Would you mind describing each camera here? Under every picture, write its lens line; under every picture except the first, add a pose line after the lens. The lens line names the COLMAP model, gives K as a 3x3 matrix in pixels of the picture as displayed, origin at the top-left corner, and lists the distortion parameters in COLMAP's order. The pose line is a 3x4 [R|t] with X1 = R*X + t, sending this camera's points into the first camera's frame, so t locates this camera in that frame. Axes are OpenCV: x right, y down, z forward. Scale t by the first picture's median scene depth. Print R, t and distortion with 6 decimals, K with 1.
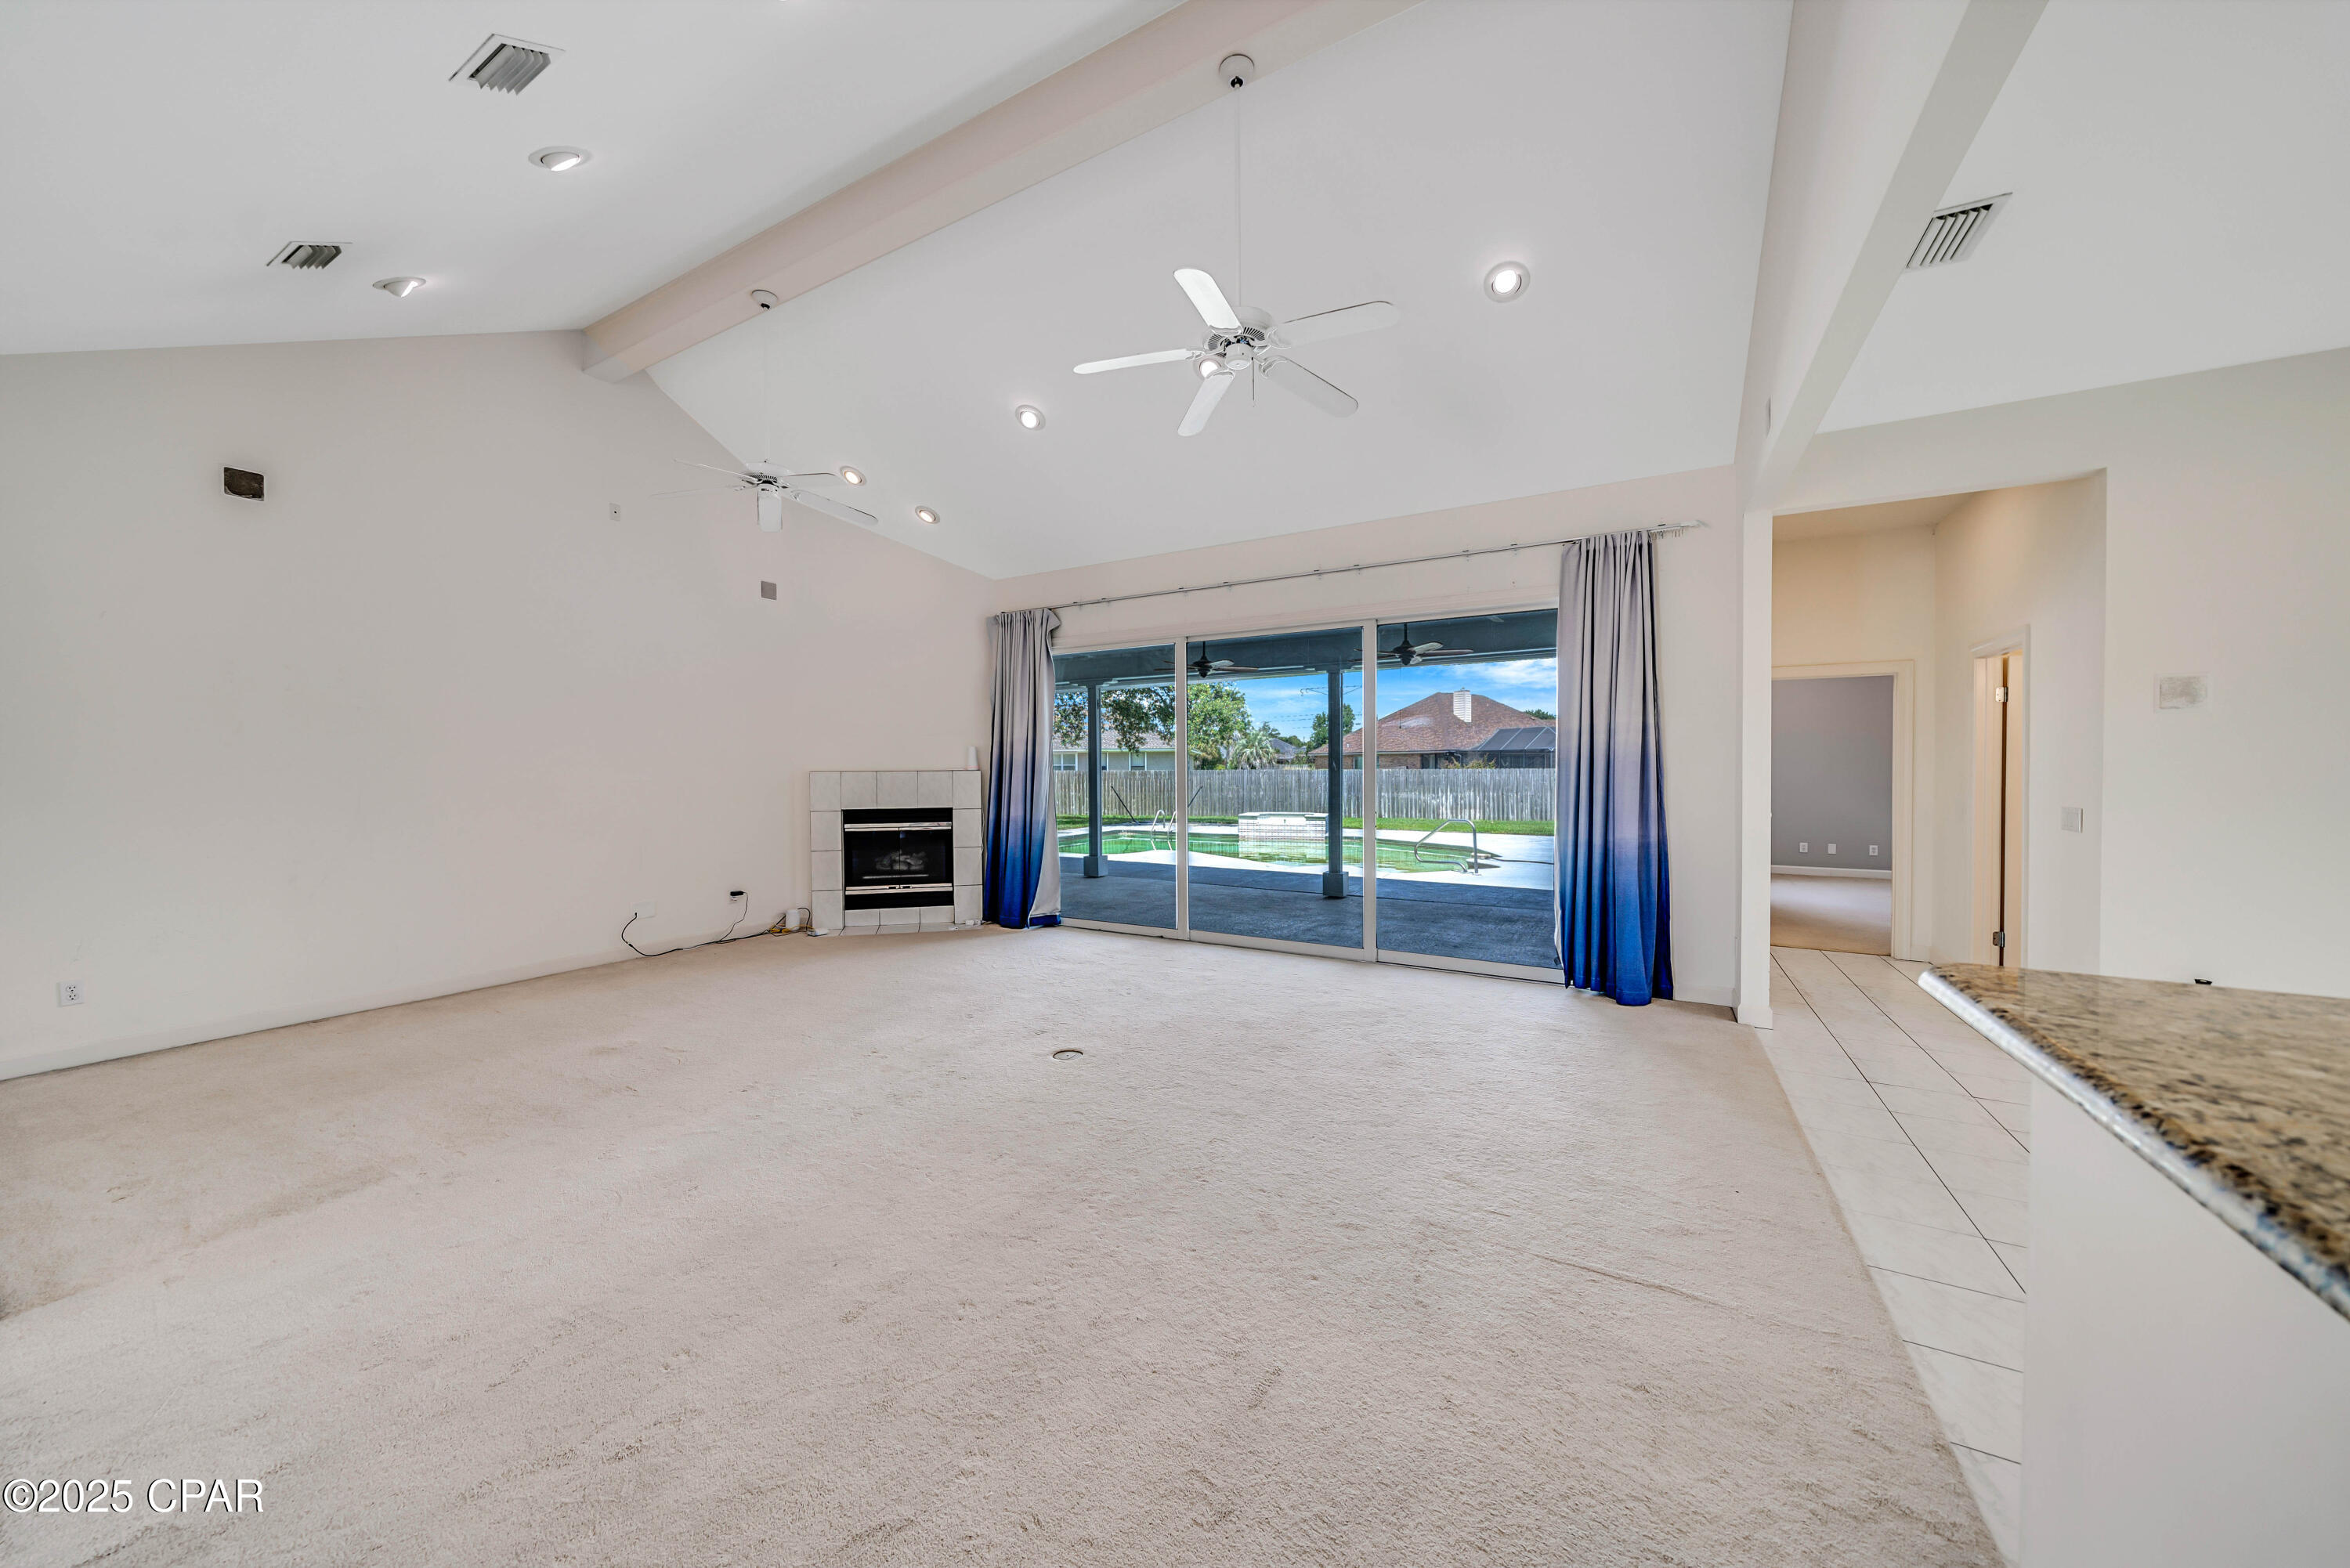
lens RADIAL K [[820.6, 0, 1170.1], [0, 820.6, 774.3], [0, 0, 1]] dist [-0.003325, 0.000056]
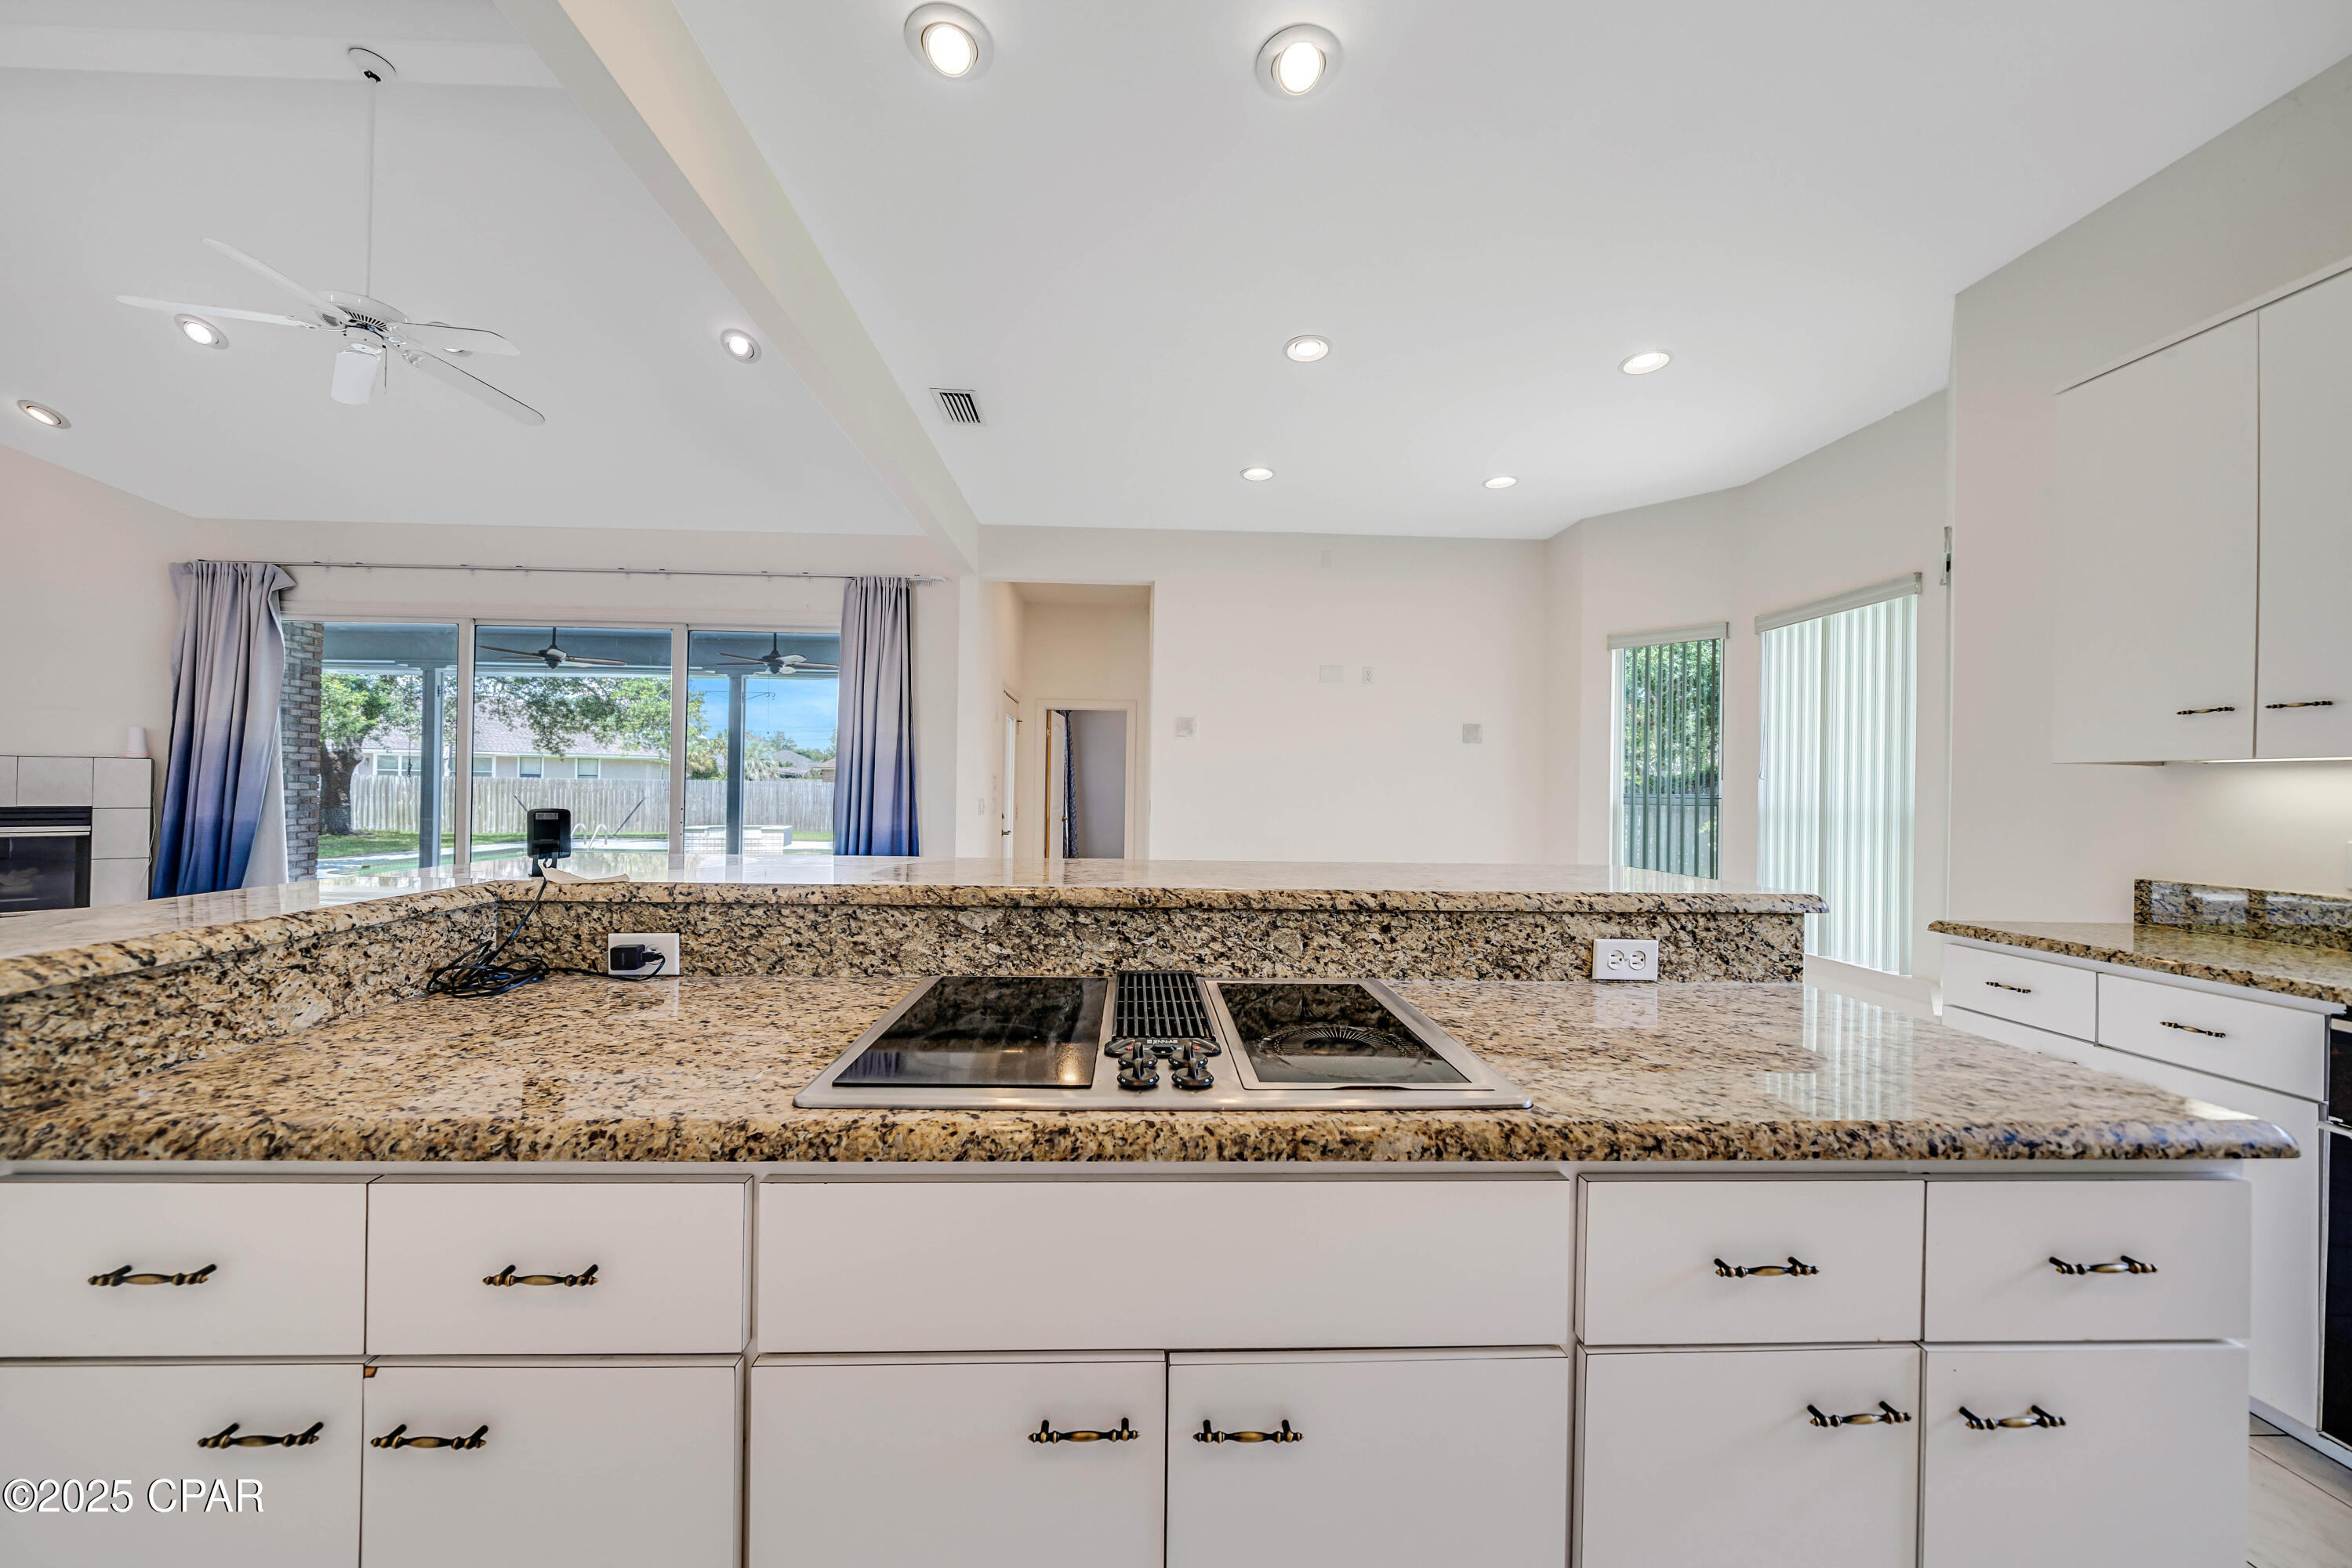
lens RADIAL K [[821.4, 0, 1171.9], [0, 821.4, 781.5], [0, 0, 1]] dist [-0.003325, 0.000056]
pose [[0.845991, 0.021747, 0.532754, 0.179733], [-0.015210, 0.999746, -0.016658, 0.015903], [-0.532981, 0.005989, 0.846106, -0.172485]]
